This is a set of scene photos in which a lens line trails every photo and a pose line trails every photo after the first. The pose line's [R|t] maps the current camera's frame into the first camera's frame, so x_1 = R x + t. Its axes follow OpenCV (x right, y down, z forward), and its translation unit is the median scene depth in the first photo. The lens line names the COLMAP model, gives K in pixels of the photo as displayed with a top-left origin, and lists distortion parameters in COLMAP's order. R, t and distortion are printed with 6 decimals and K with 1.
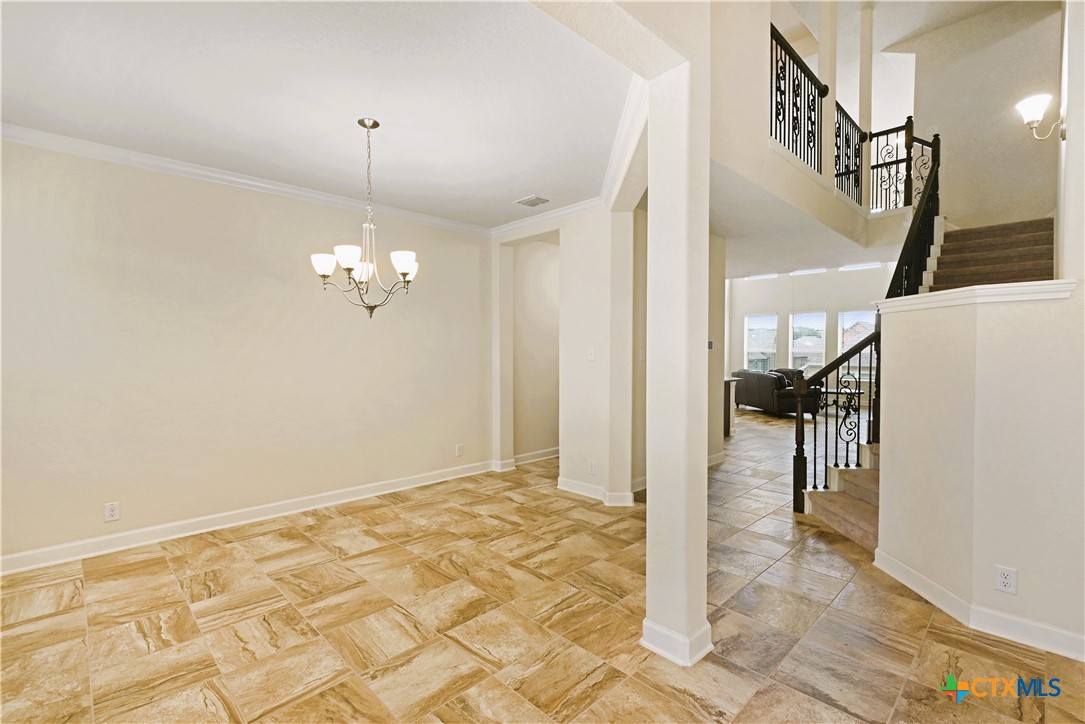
lens RADIAL K [[495.0, 0, 536.5], [0, 495.0, 358.5], [0, 0, 1]] dist [-0.001371, -0.000032]
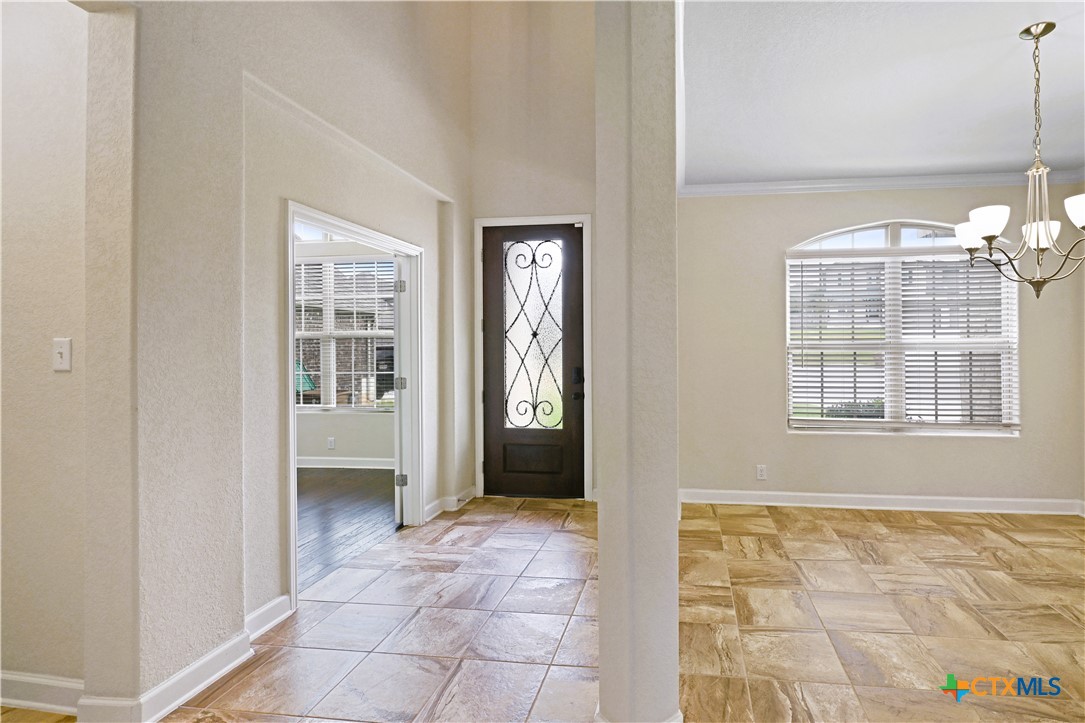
lens RADIAL K [[495.0, 0, 541.3], [0, 495.0, 352.8], [0, 0, 1]] dist [-0.001371, -0.000032]
pose [[-0.865236, 0.011034, -0.501243, 0.729386], [-0.001709, 0.999687, 0.024956, -0.002183], [0.501362, 0.022449, -0.864946, 1.487154]]
